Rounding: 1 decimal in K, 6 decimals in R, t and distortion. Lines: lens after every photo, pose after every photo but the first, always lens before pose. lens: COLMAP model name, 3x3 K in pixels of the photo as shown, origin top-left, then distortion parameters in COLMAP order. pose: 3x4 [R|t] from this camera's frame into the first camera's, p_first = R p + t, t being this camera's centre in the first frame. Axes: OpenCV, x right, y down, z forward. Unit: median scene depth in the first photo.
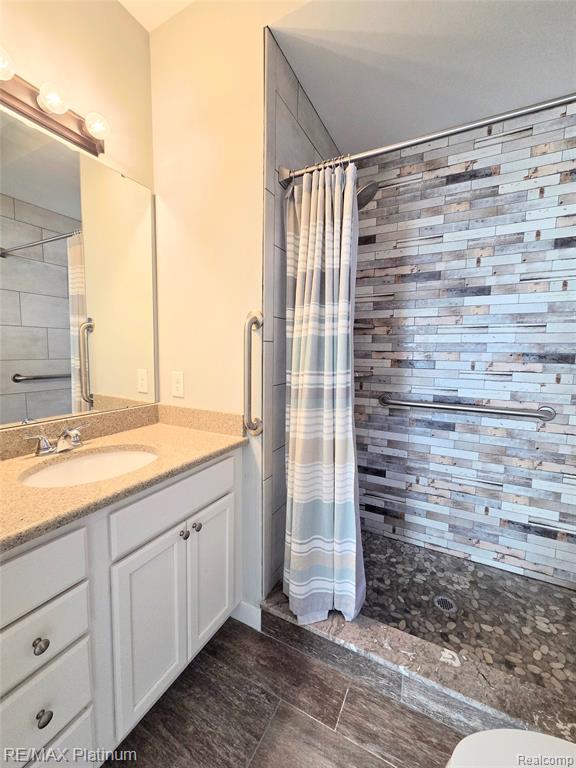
lens RADIAL K [[315.0, 0, 286.8], [0, 315.0, 380.3], [0, 0, 1]] dist [0.002689, -0.000570]
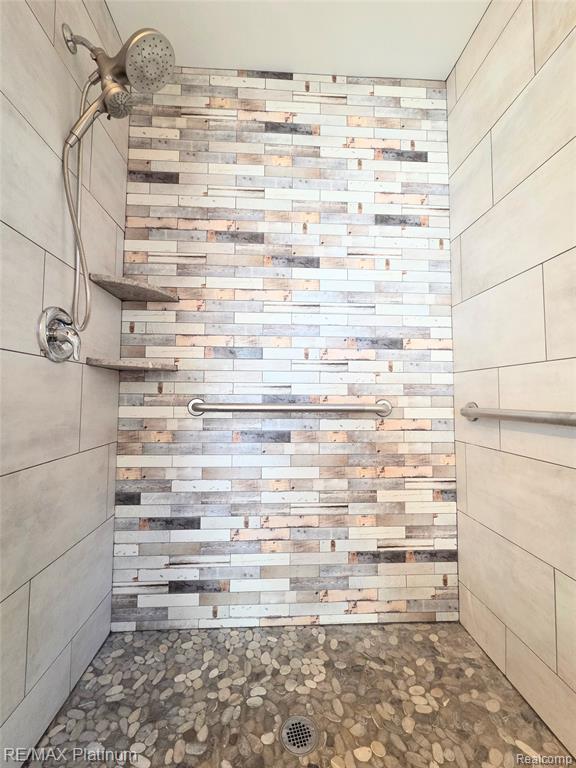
lens RADIAL K [[315.0, 0, 286.2], [0, 315.0, 379.9], [0, 0, 1]] dist [0.002689, -0.000570]
pose [[0.857202, 0.020793, 0.514561, 0.154050], [0.055292, 0.989692, -0.132104, 0.124646], [-0.512004, 0.141691, 0.847216, 0.391594]]
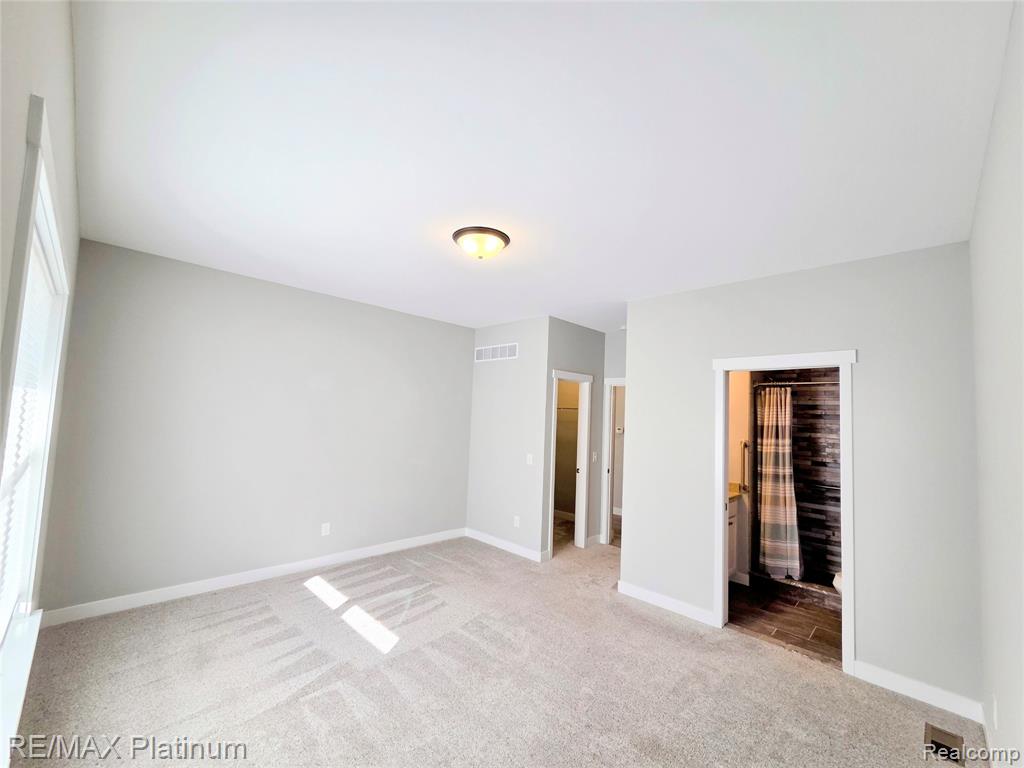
lens RADIAL K [[420.0, 0, 507.3], [0, 420.0, 389.3], [0, 0, 1]] dist [0.002689, -0.000570]
pose [[0.954511, 0.007358, -0.298084, -0.688096], [-0.058023, 0.985169, -0.161478, 0.020010], [0.292475, 0.171428, 0.940782, -2.061063]]
